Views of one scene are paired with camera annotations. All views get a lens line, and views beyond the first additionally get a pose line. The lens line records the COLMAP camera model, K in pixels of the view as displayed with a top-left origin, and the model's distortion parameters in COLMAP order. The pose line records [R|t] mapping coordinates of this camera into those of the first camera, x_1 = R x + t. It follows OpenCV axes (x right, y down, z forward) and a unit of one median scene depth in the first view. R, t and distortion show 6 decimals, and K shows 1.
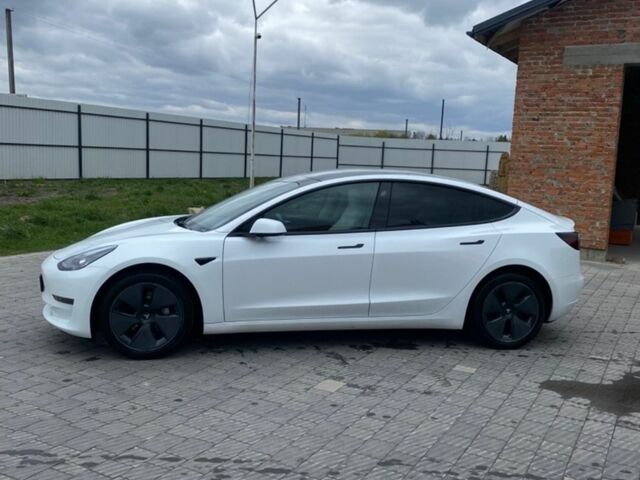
lens RADIAL K [[678.0, 0, 320.0], [0, 678.0, 240.0], [0, 0, 1]] dist [0.119873, -0.281979]
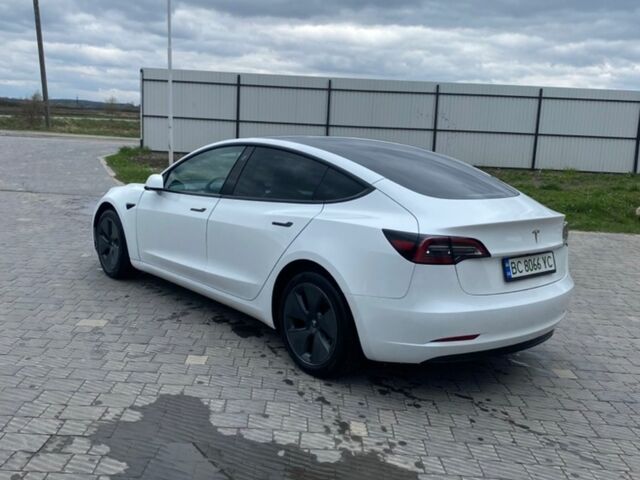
lens RADIAL K [[678.0, 0, 320.0], [0, 678.0, 240.0], [0, 0, 1]] dist [0.119873, -0.281979]
pose [[0.426610, 0.129389, -0.895132, 0.978802], [-0.137158, 0.987523, 0.077376, -0.045821], [0.893975, 0.089765, 0.439034, 0.712558]]
